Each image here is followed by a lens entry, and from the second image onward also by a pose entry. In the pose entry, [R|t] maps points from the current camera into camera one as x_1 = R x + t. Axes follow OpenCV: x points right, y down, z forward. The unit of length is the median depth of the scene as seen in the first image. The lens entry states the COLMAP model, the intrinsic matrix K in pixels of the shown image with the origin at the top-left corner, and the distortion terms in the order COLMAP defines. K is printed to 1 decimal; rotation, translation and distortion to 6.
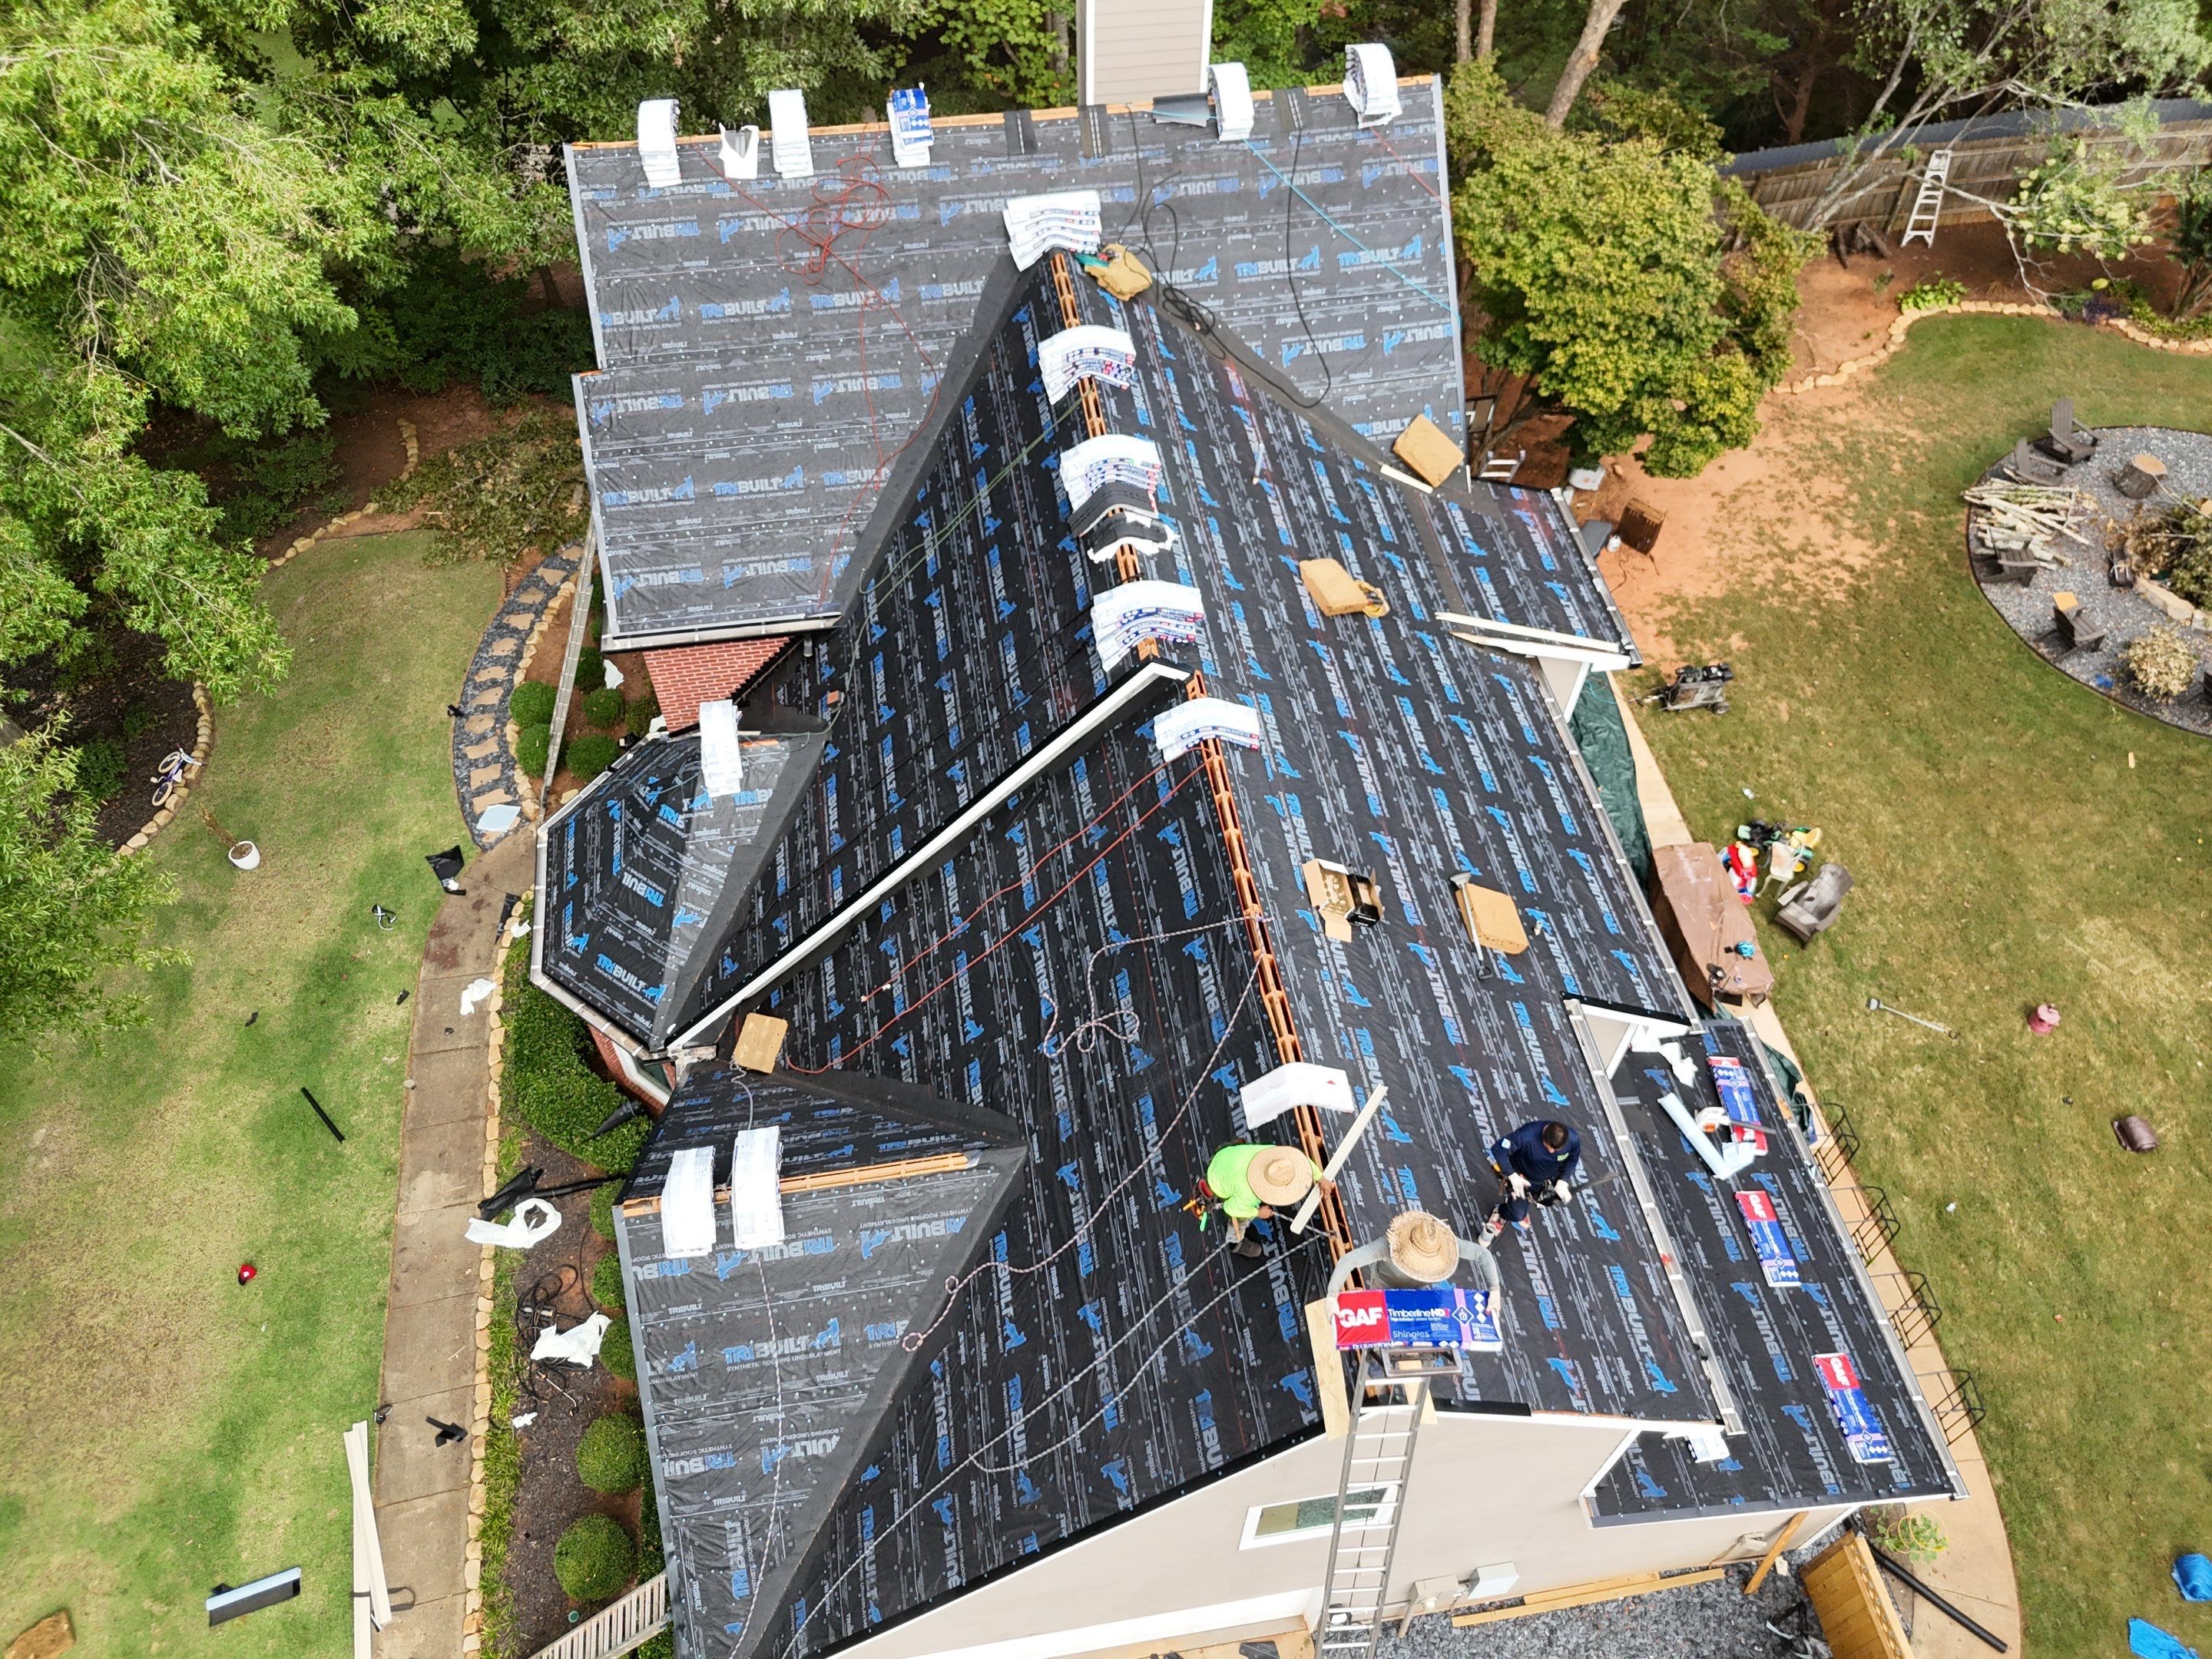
lens RADIAL K [[1653.6, 0, 1106.0], [0, 1653.6, 829.5], [0, 0, 1]] dist [0.055221, -0.043272]
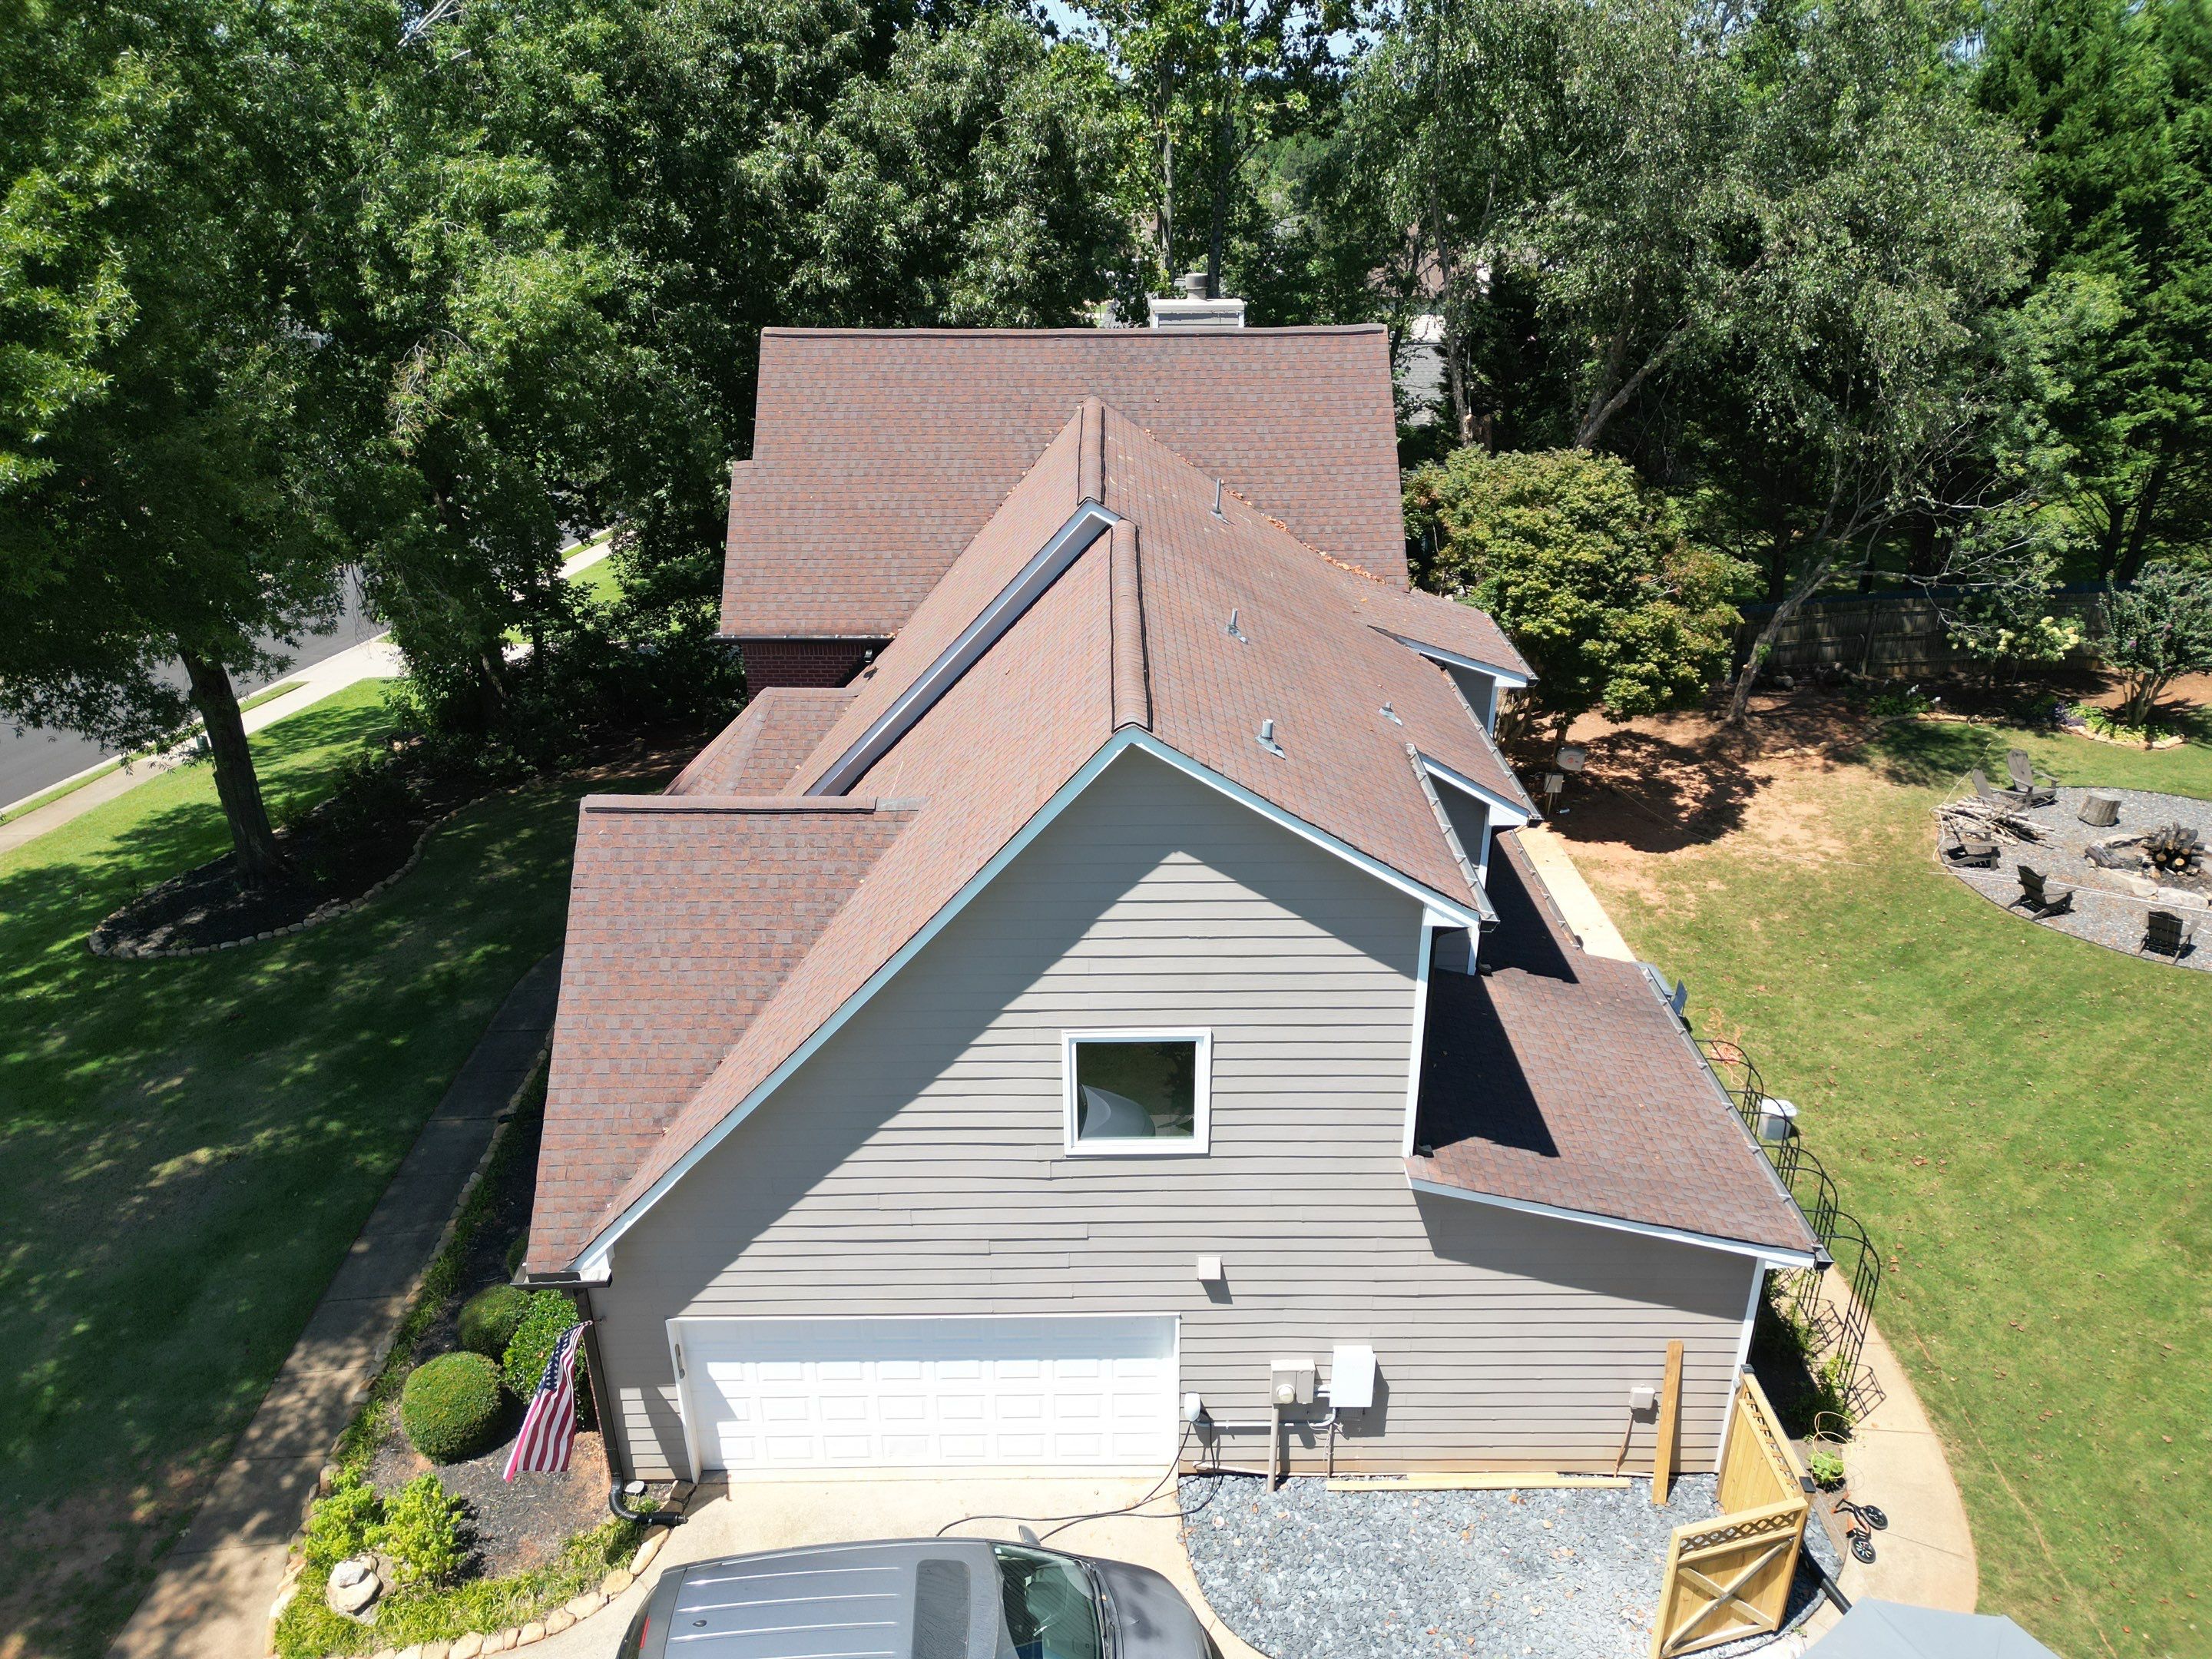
lens RADIAL K [[1653.6, 0, 1106.0], [0, 1653.6, 829.5], [0, 0, 1]] dist [0.055221, -0.043272]
pose [[0.986338, 0.055556, -0.155083, 0.168984], [-0.123321, 0.873188, -0.471524, 0.513508], [0.109220, 0.484207, 0.868110, -0.053073]]
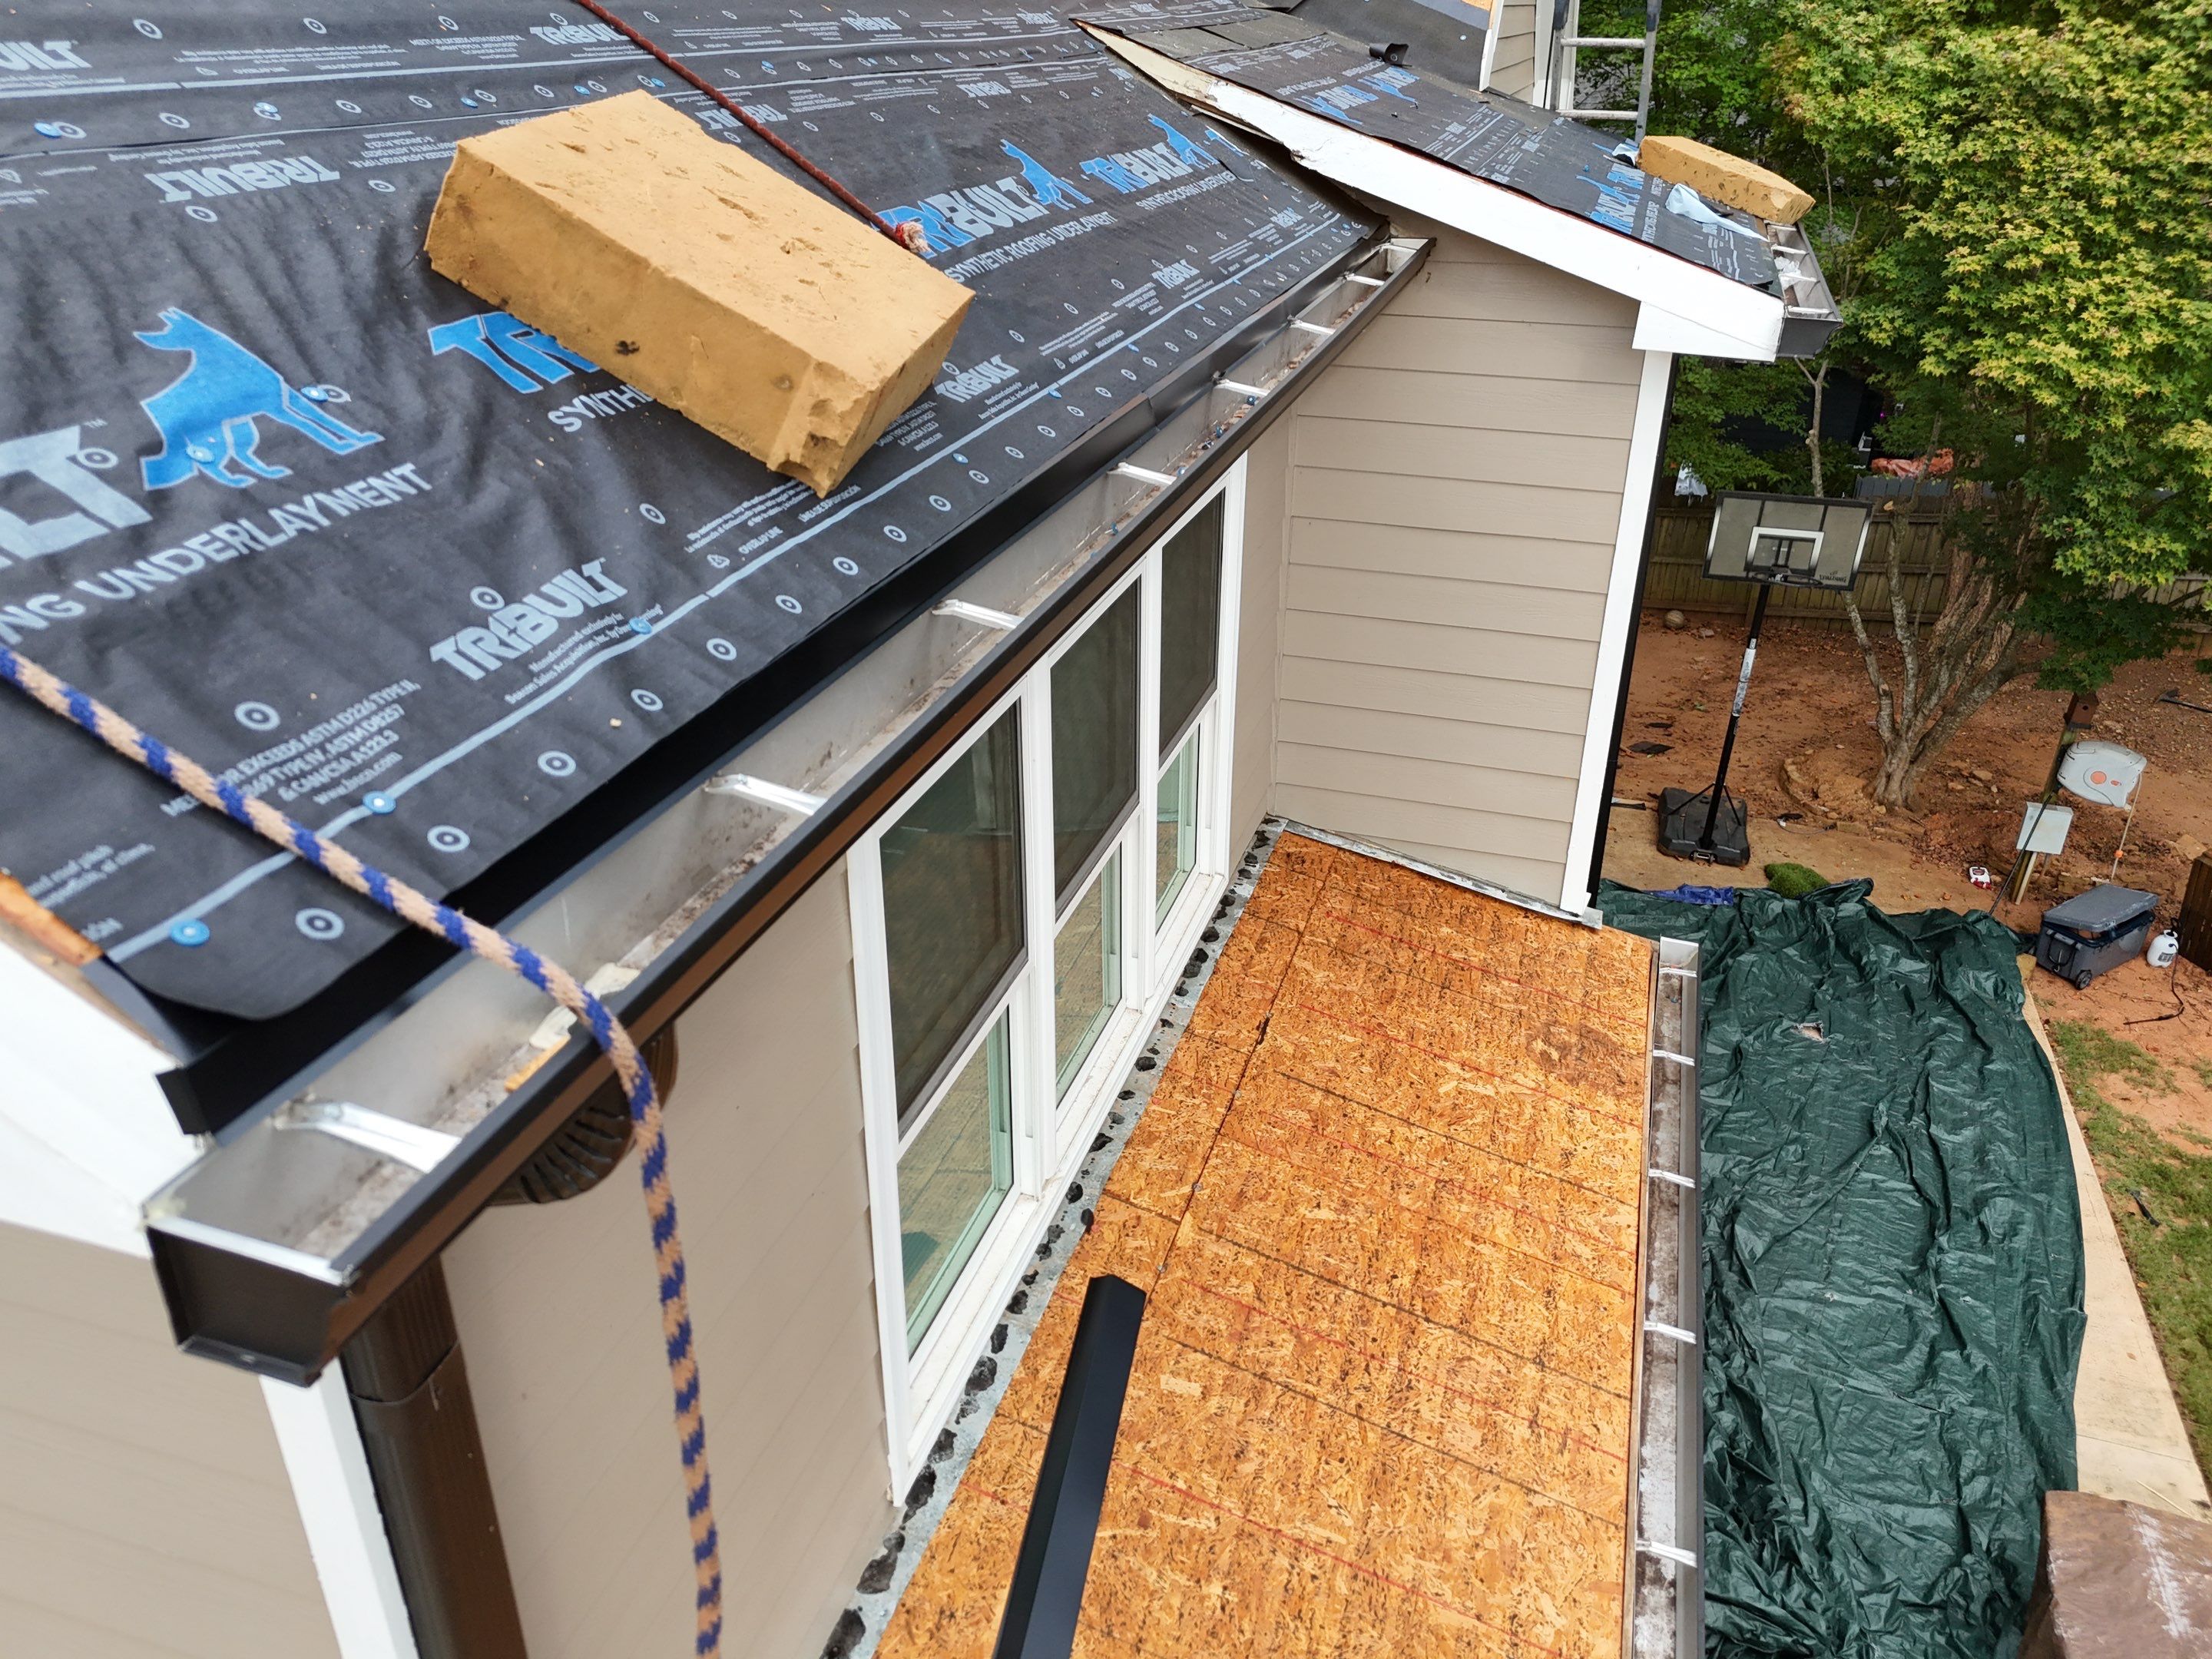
lens RADIAL K [[1653.6, 0, 1106.0], [0, 1653.6, 829.5], [0, 0, 1]] dist [0.055221, -0.043272]
pose [[0.890559, 0.194975, -0.410961, 0.279654], [-0.355228, 0.862419, -0.360621, 0.079928], [0.284108, 0.467139, 0.837296, 0.637347]]
